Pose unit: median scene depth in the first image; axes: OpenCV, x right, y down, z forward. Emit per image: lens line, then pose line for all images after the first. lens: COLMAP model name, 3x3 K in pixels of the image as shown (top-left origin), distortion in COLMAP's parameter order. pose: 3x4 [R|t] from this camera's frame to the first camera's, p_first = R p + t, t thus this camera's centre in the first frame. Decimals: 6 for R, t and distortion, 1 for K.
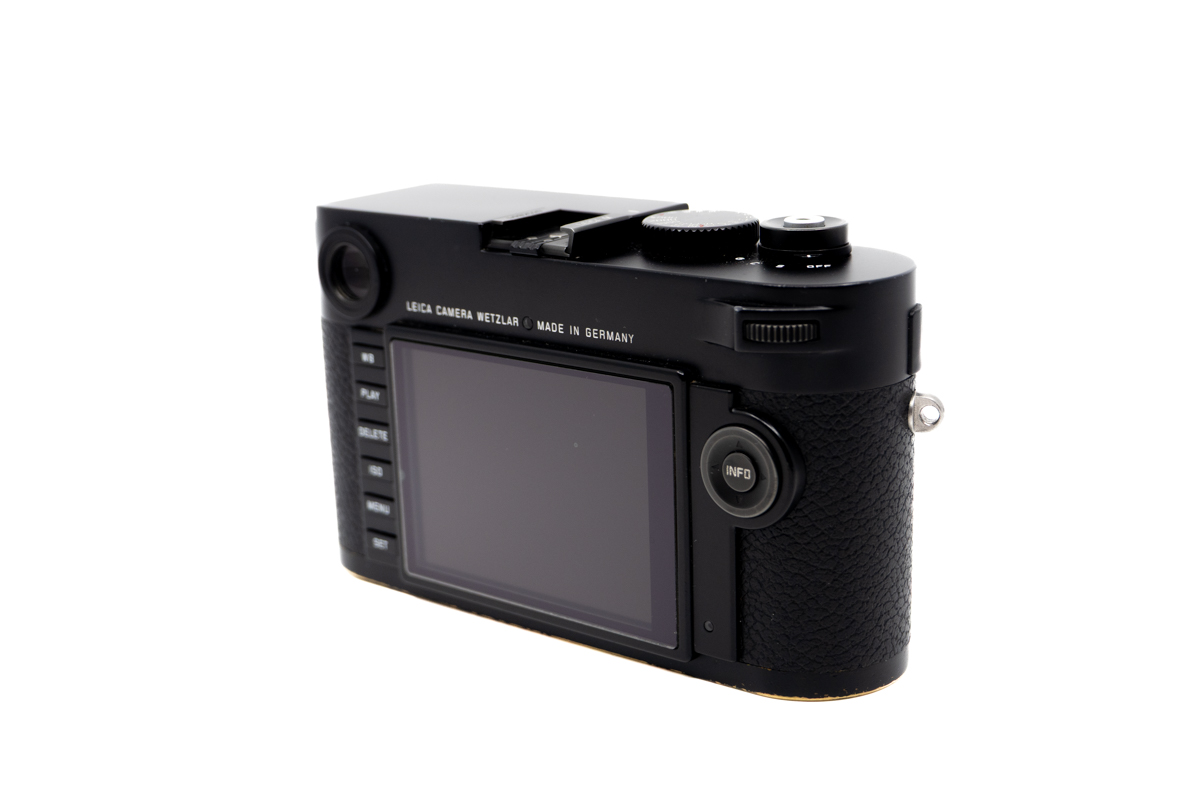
lens RADIAL K [[1784.5, 0, 600.0], [0, 1784.5, 400.5], [0, 0, 1]] dist [0.516087, -0.001375]
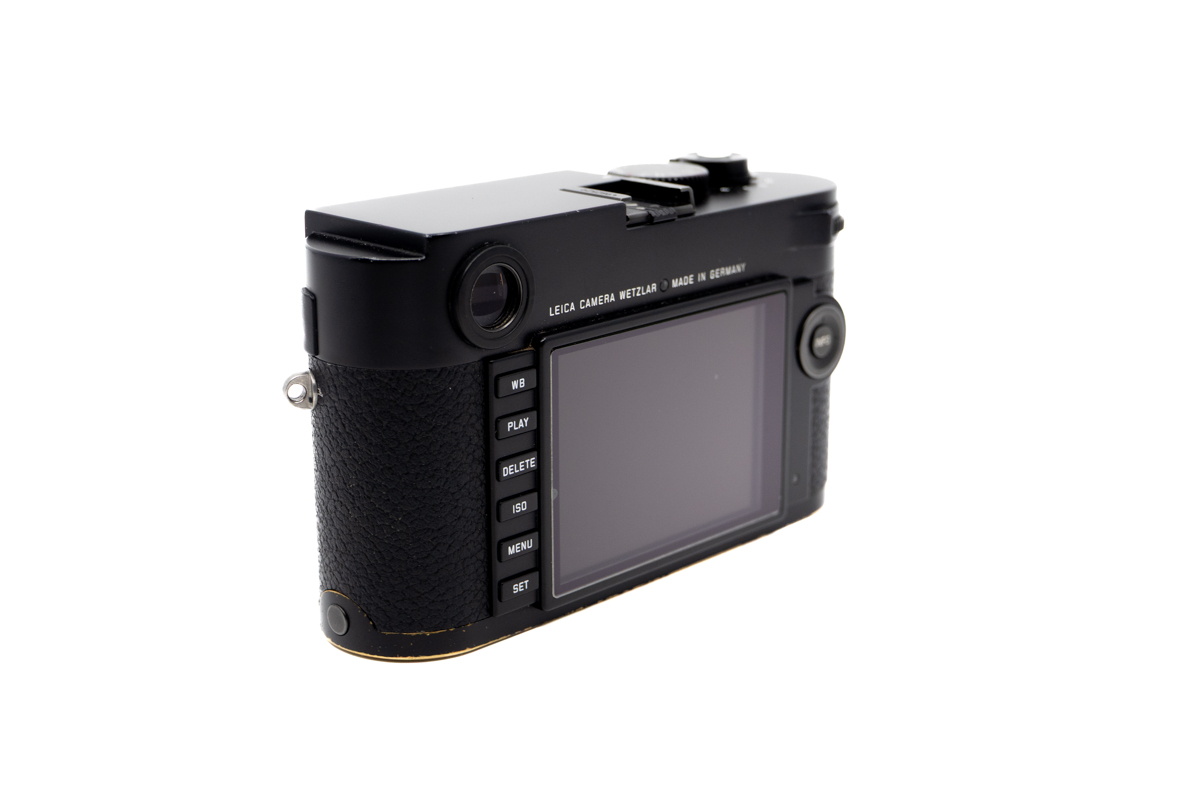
lens RADIAL K [[1747.7, 0, 600.0], [0, 1747.7, 400.5], [0, 0, 1]] dist [-0.002394, -0.000129]
pose [[0.061523, -0.219255, 0.973726, -1.061403], [0.271171, 0.942550, 0.195102, -0.189905], [-0.960563, 0.252043, 0.117444, 0.915998]]
